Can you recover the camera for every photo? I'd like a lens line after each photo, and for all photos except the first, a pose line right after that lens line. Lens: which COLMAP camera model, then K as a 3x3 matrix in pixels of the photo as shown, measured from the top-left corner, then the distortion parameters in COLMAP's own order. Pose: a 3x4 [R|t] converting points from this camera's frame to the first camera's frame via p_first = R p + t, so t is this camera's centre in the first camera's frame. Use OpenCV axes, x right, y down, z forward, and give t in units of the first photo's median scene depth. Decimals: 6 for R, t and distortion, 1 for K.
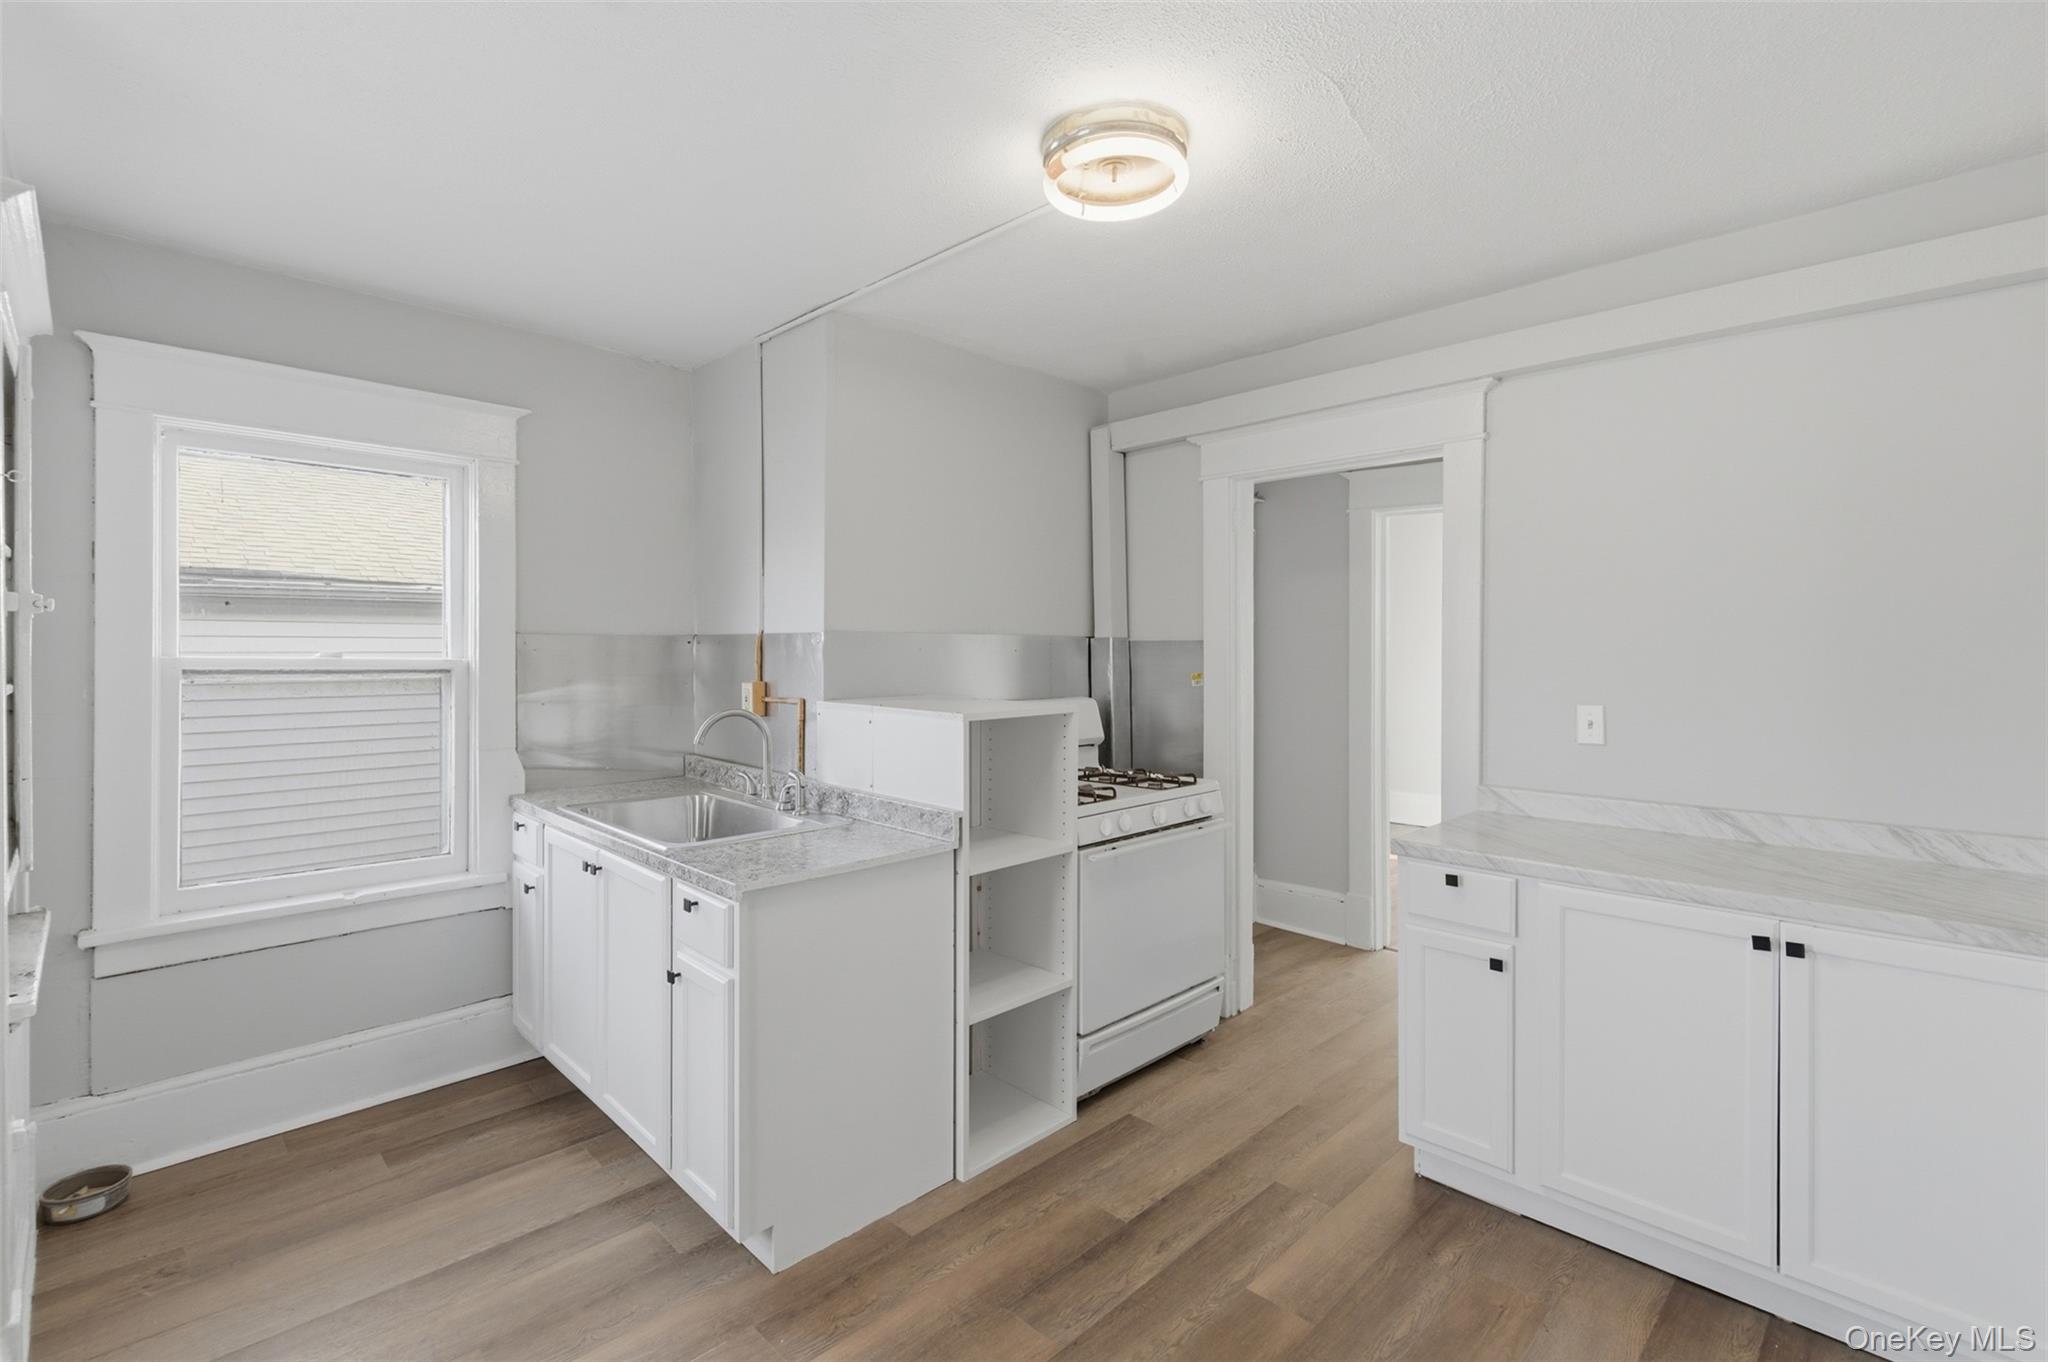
lens RADIAL K [[937.5, 0, 1040.5], [0, 937.5, 657.2], [0, 0, 1]] dist [0.002718, -0.000740]
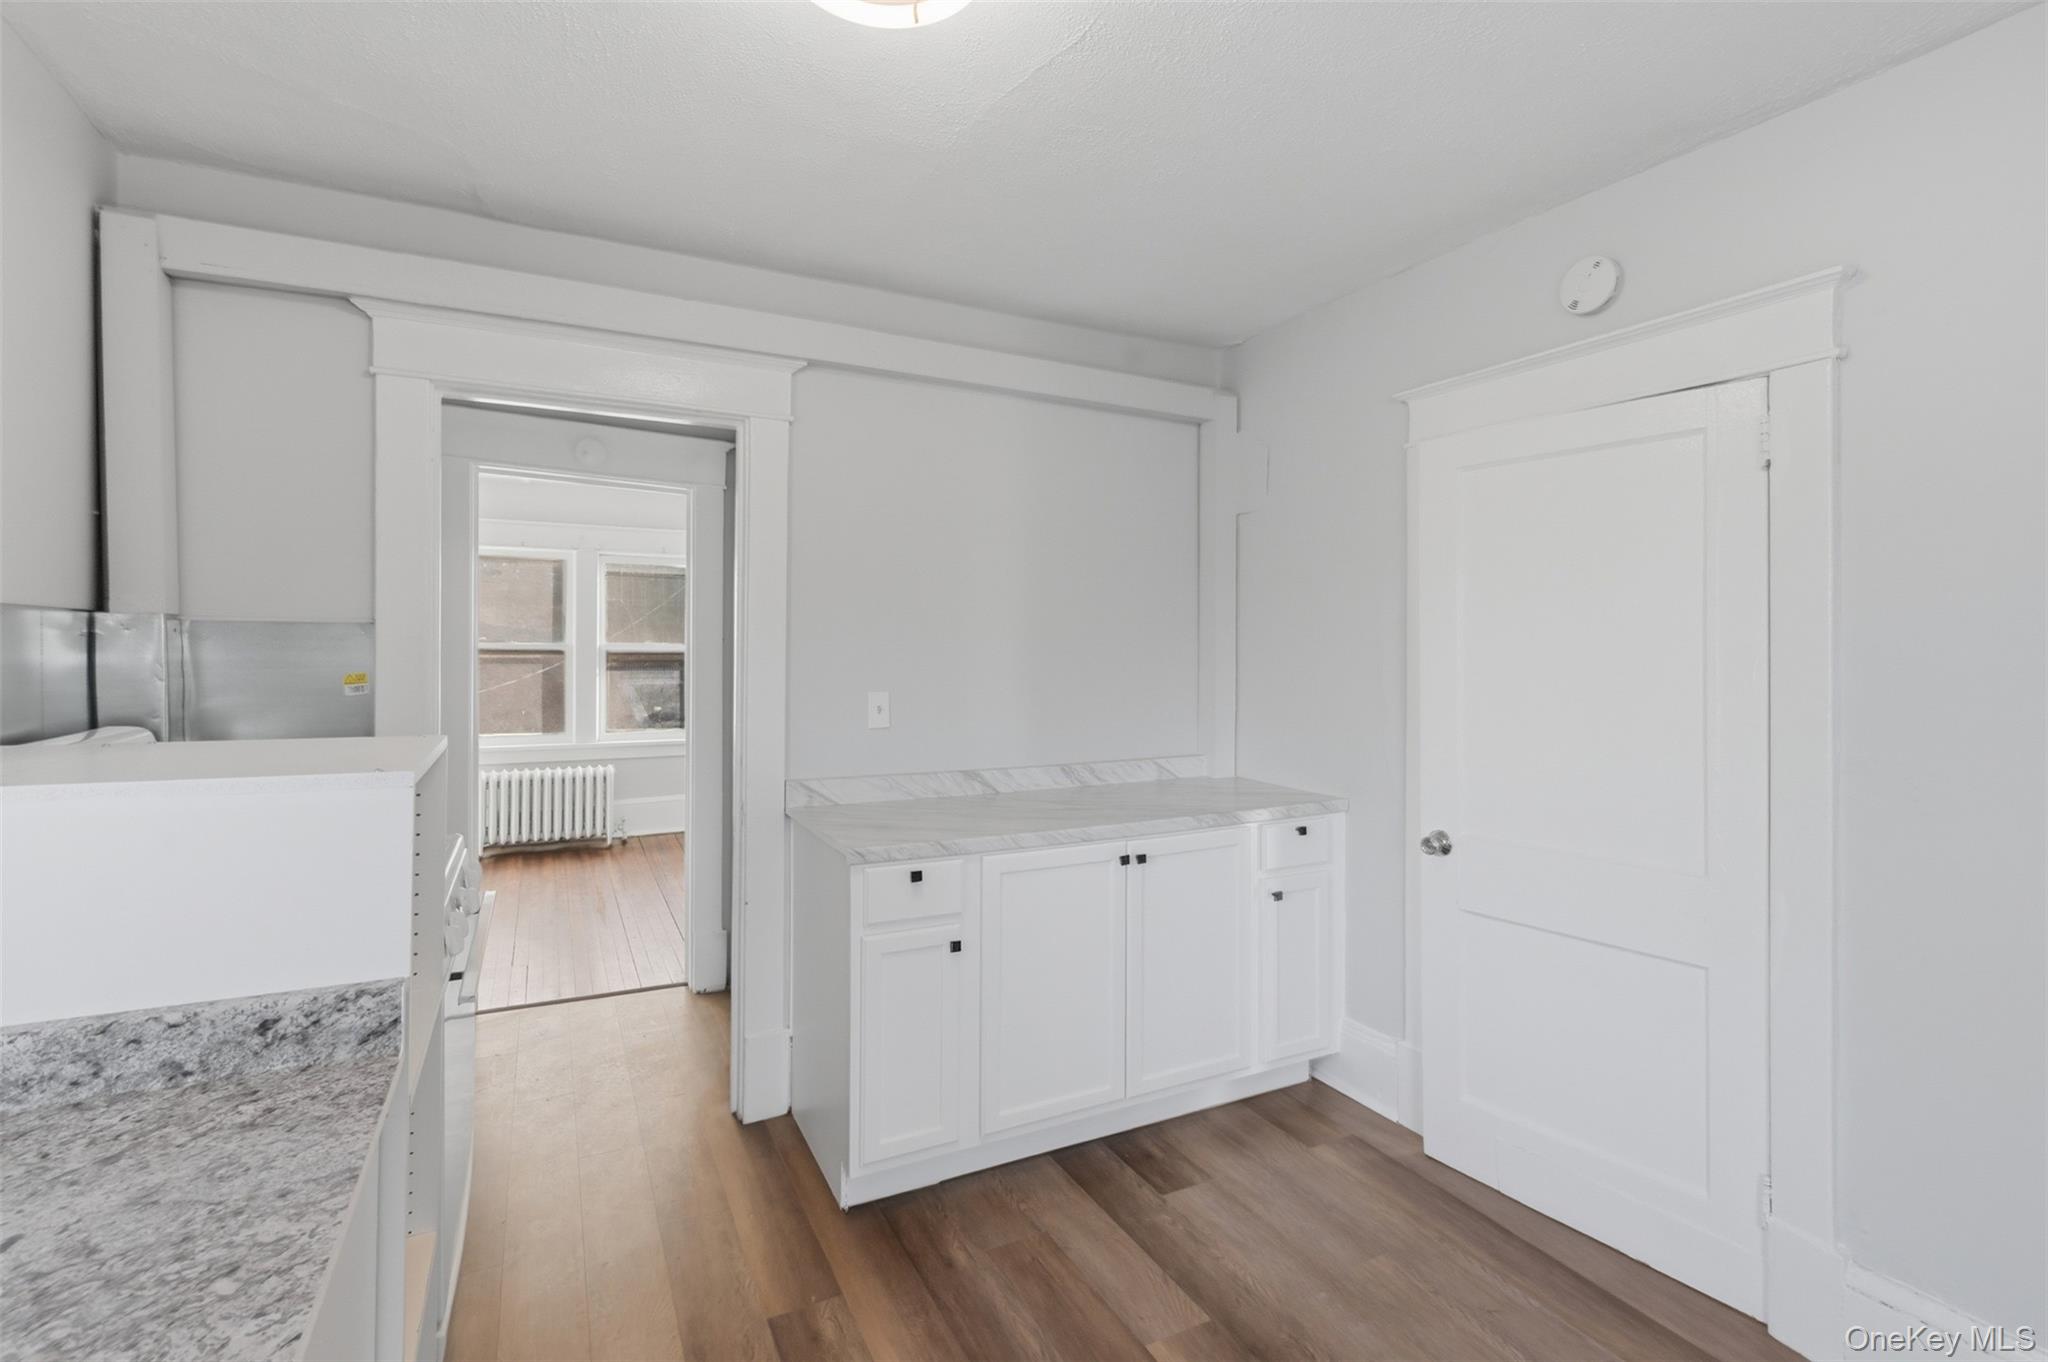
lens RADIAL K [[937.5, 0, 1020.5], [0, 937.5, 644.4], [0, 0, 1]] dist [0.002718, -0.000740]
pose [[0.316054, 0.001598, 0.948740, -0.370850], [0.001623, 0.999996, -0.002225, -0.001172], [-0.948740, 0.002243, 0.316050, 0.480956]]
